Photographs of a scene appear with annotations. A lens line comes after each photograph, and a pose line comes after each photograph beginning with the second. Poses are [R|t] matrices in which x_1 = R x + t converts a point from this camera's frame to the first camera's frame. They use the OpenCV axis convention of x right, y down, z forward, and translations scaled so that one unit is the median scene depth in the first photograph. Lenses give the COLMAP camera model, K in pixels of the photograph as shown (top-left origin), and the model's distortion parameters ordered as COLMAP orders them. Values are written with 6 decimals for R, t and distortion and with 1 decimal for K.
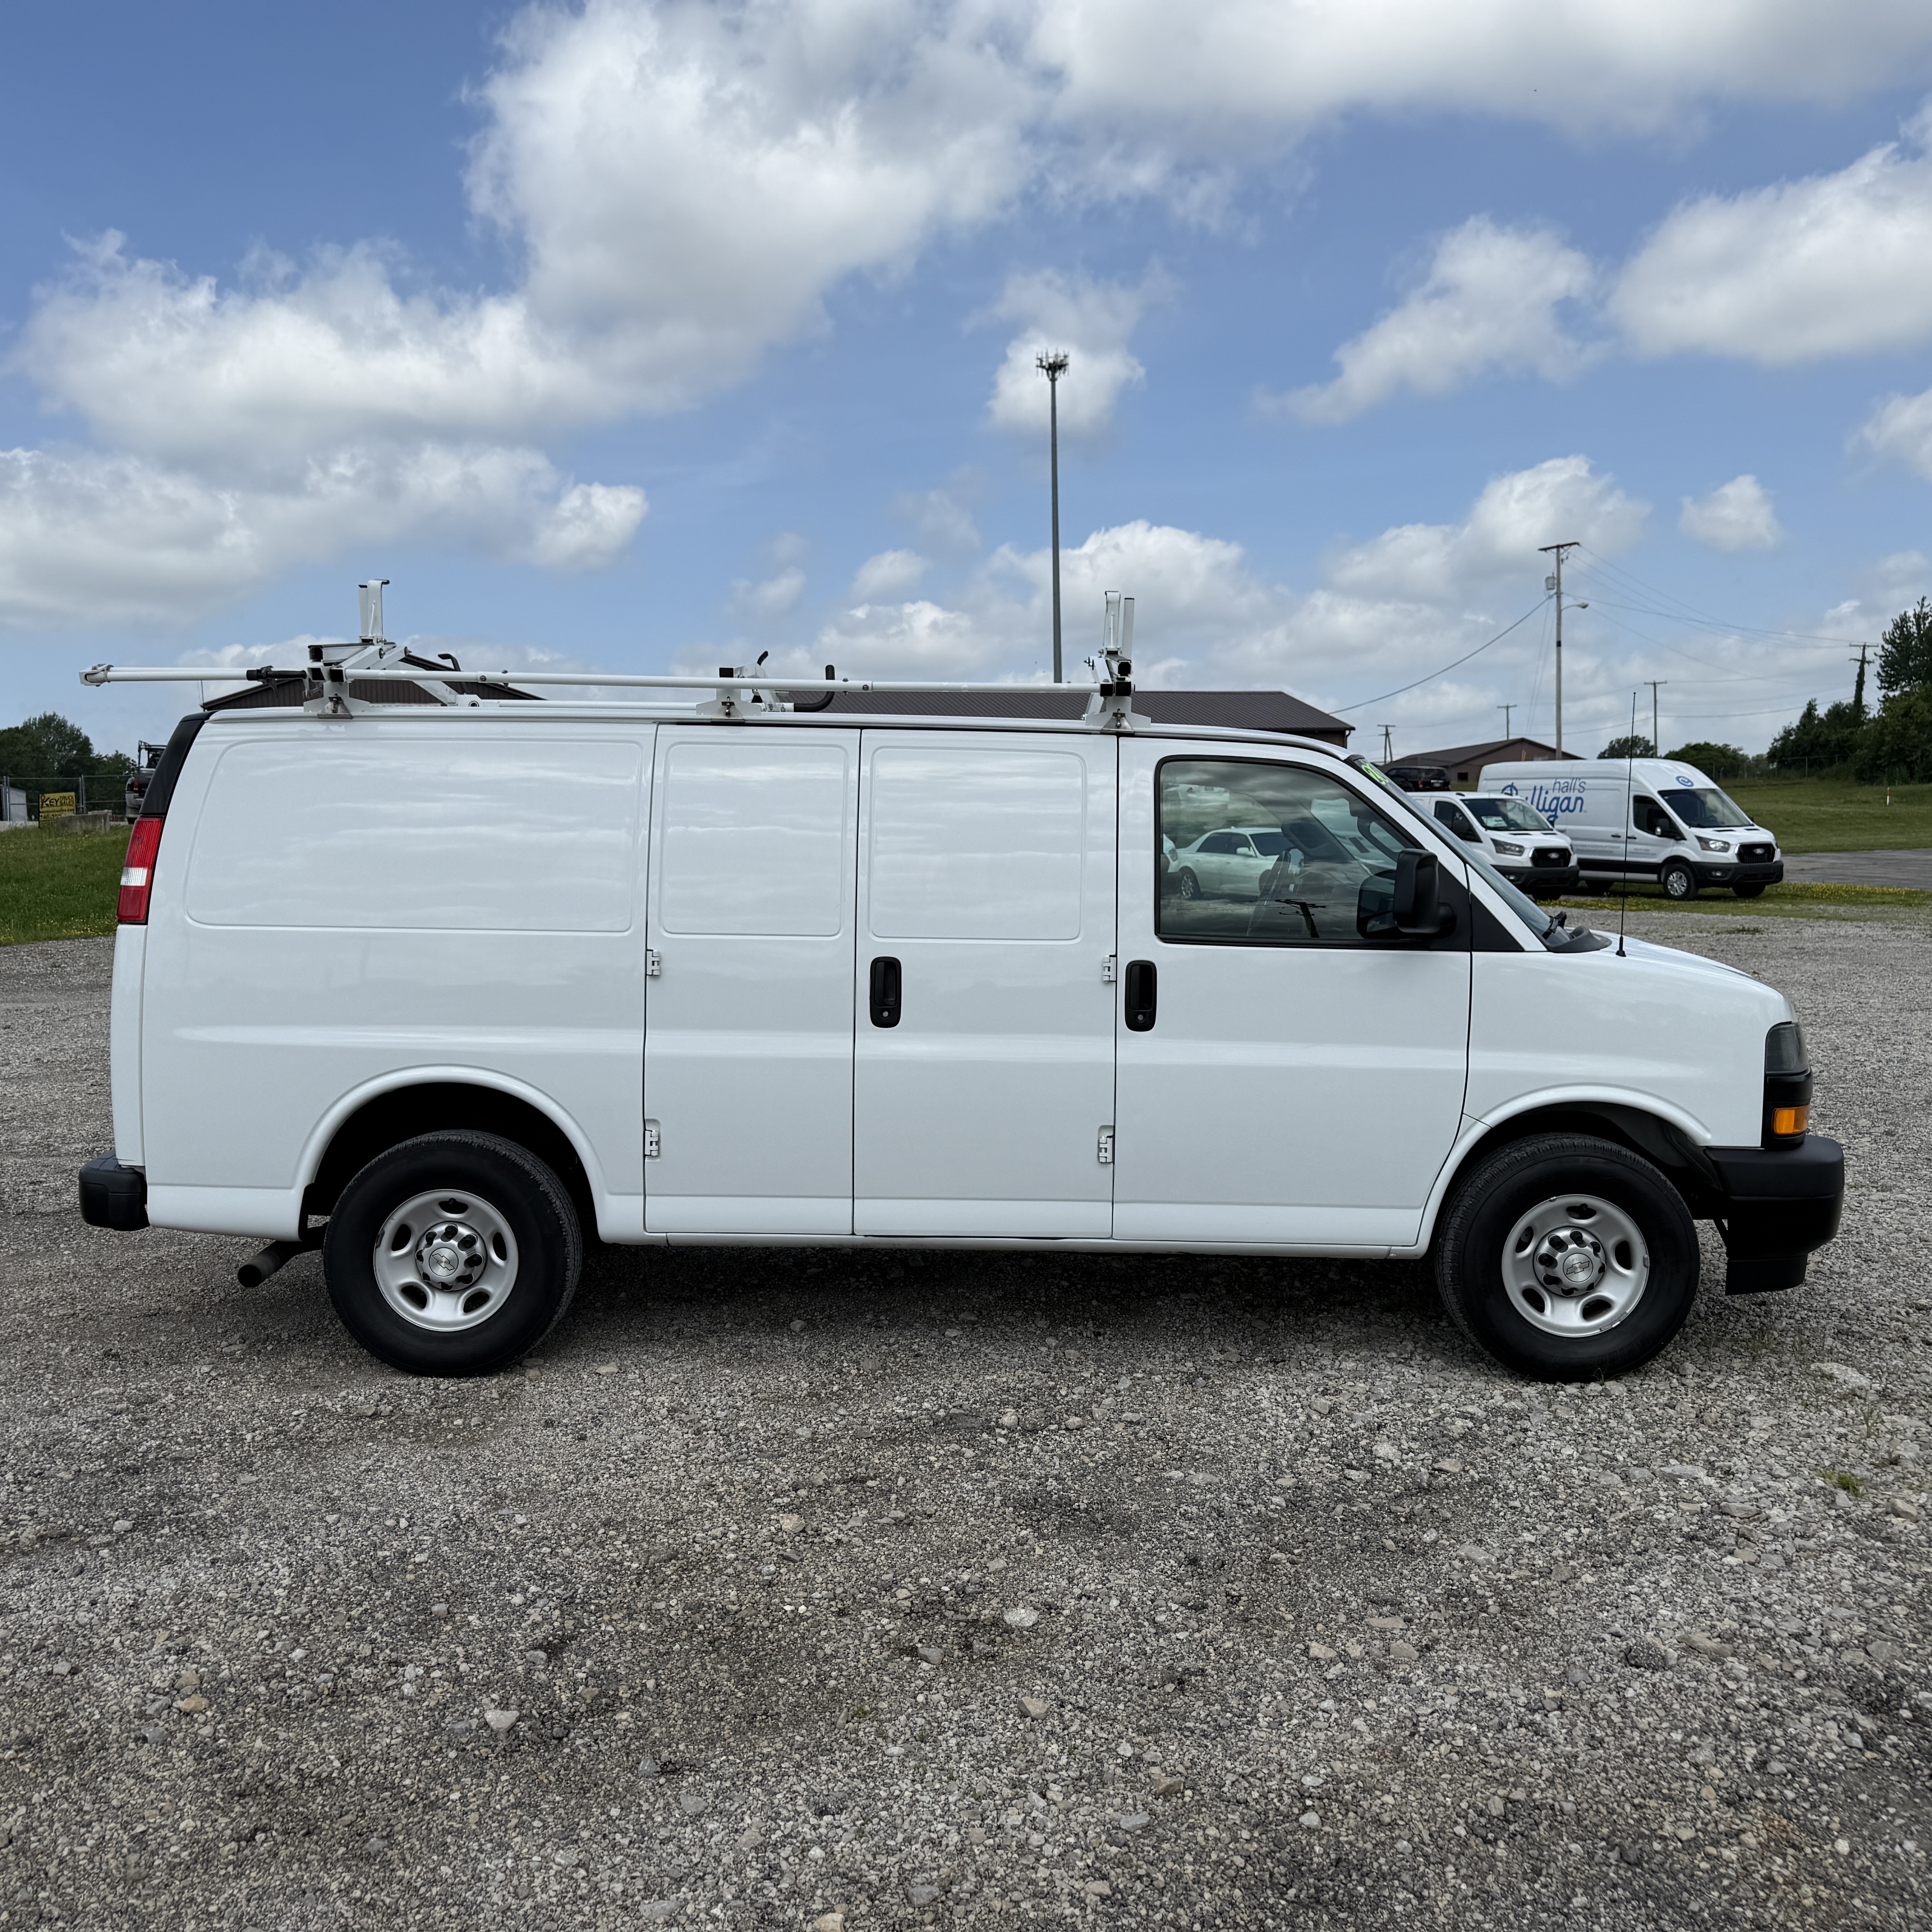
lens RADIAL K [[1831.7, 0, 966.0], [0, 1831.7, 966.0], [0, 0, 1]] dist [0.109857, 0.004197]
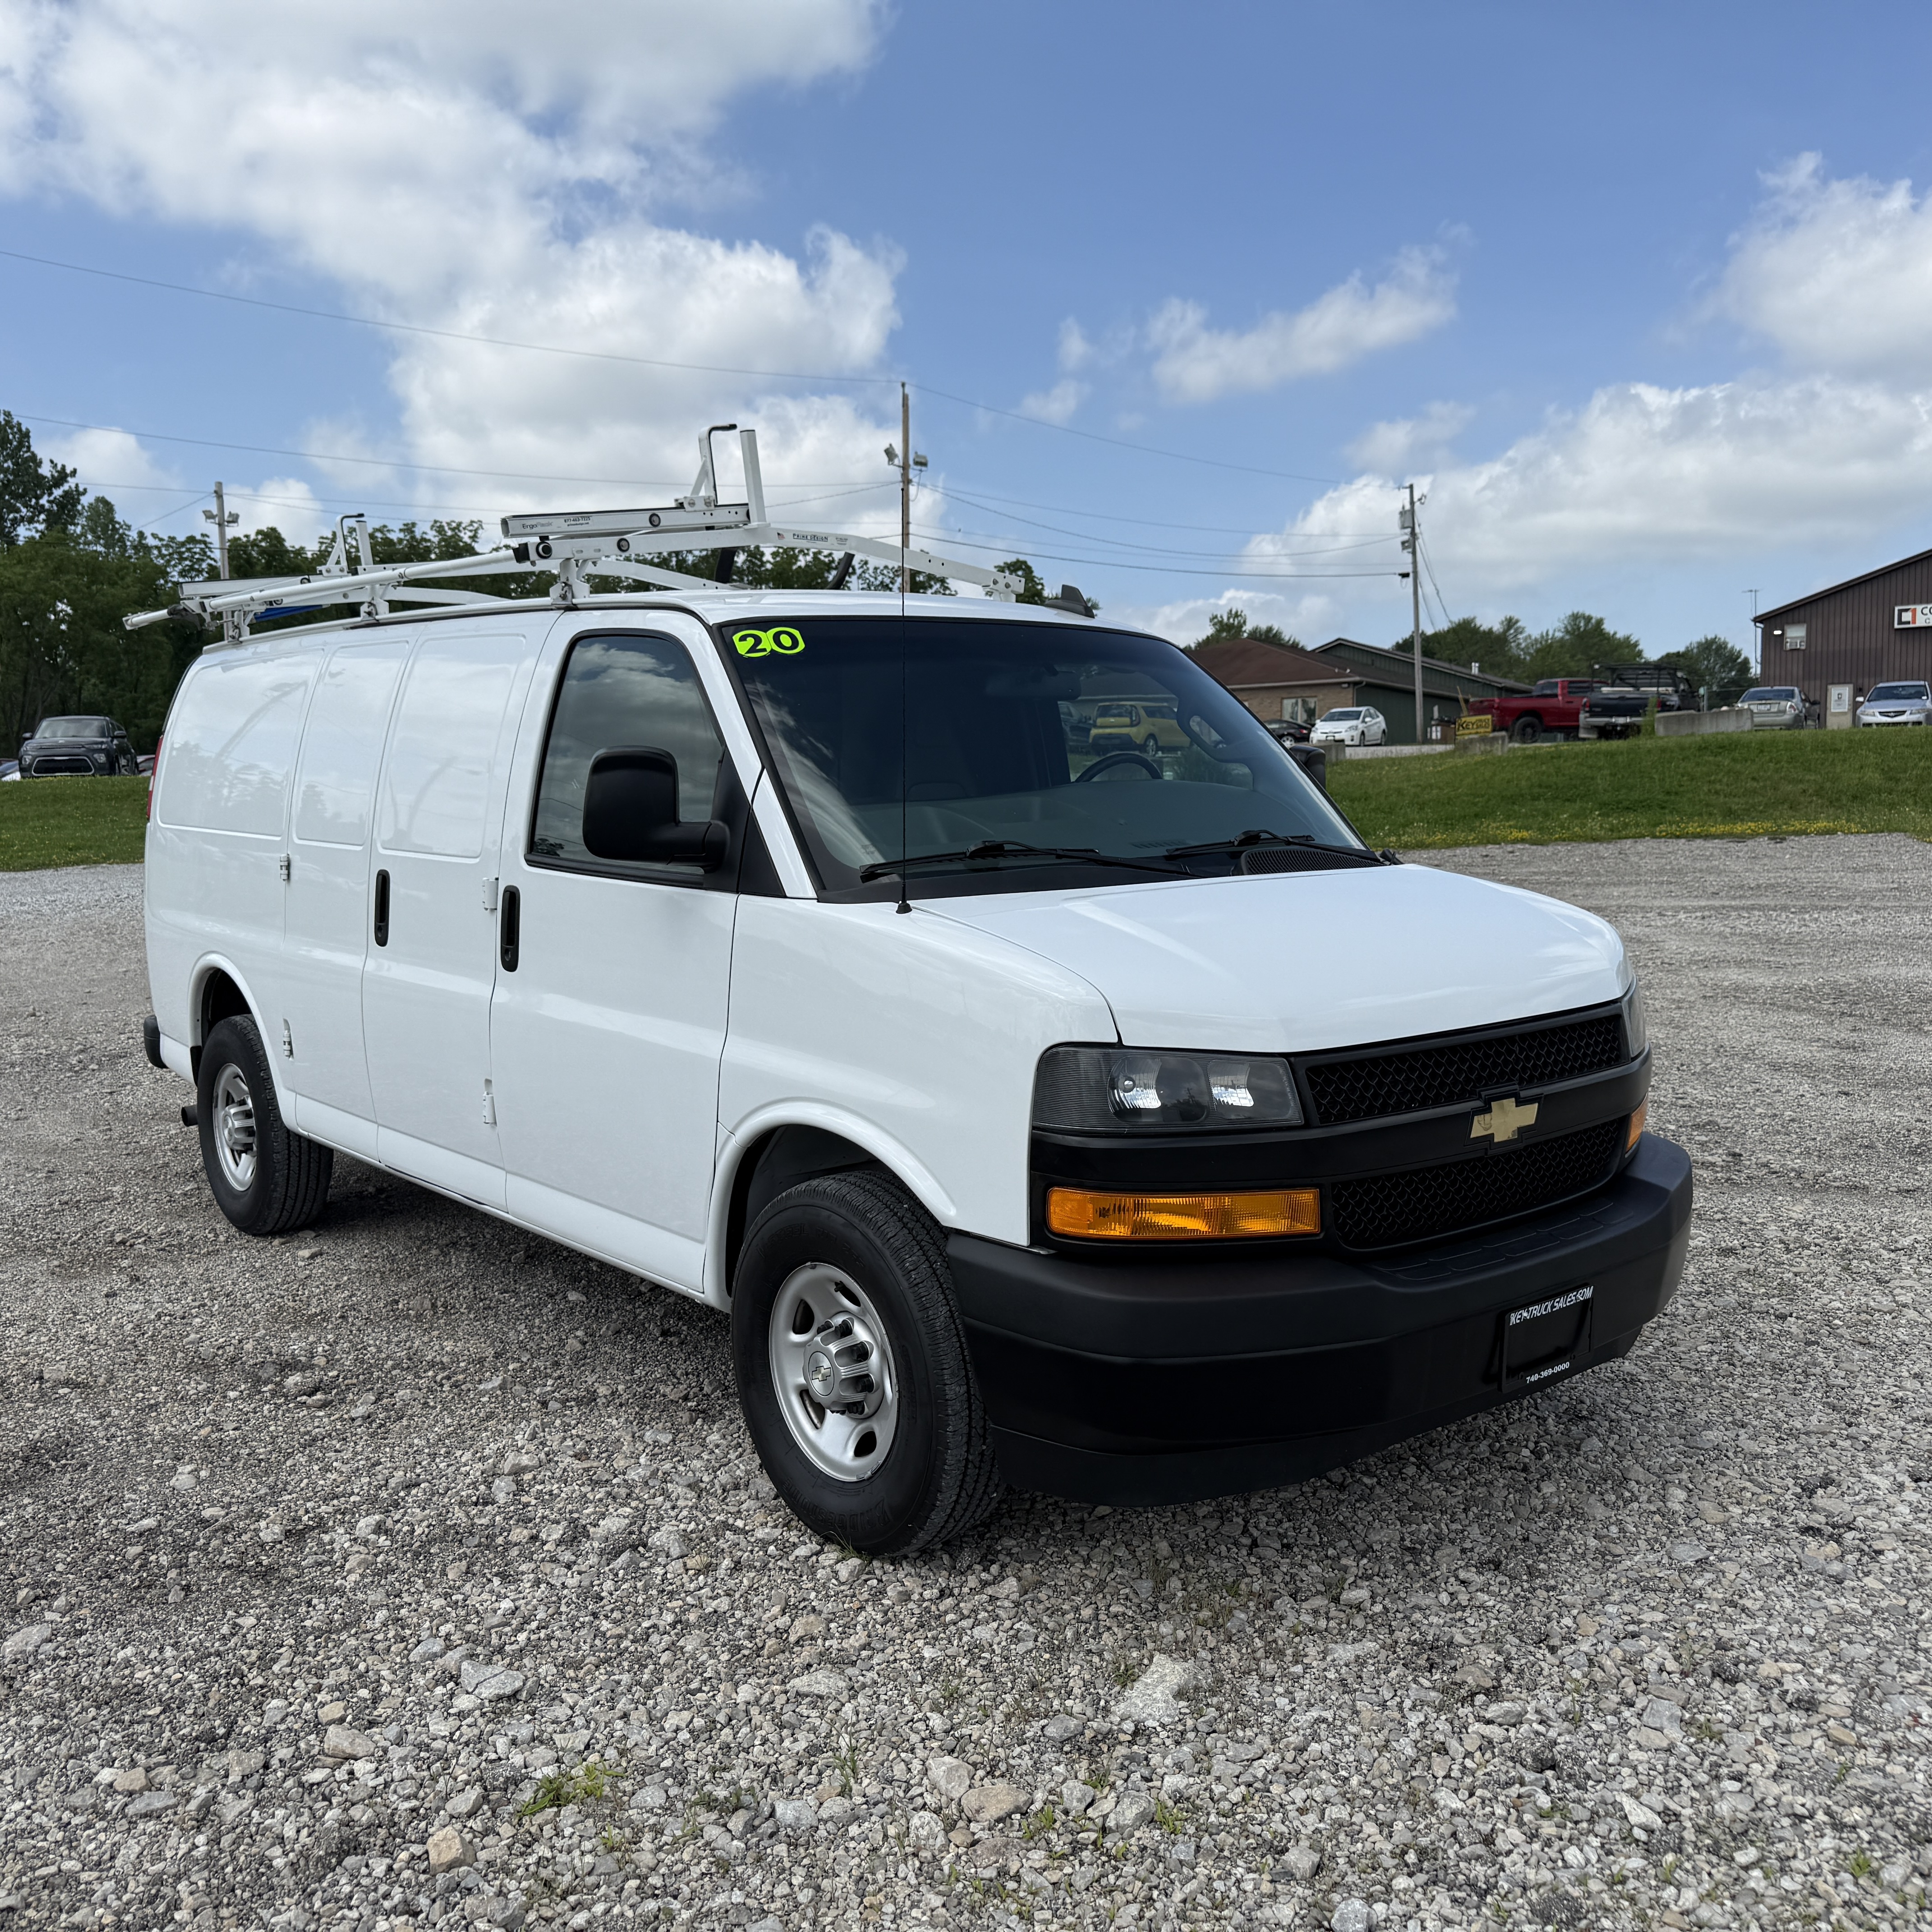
lens RADIAL K [[1801.1, 0, 966.0], [0, 1801.1, 966.0], [0, 0, 1]] dist [0.112598, -0.240556]
pose [[0.636661, 0.075111, -0.767477, 0.844698], [-0.038924, 0.997107, 0.065295, -0.027947], [0.770161, -0.011697, 0.637742, 0.625404]]
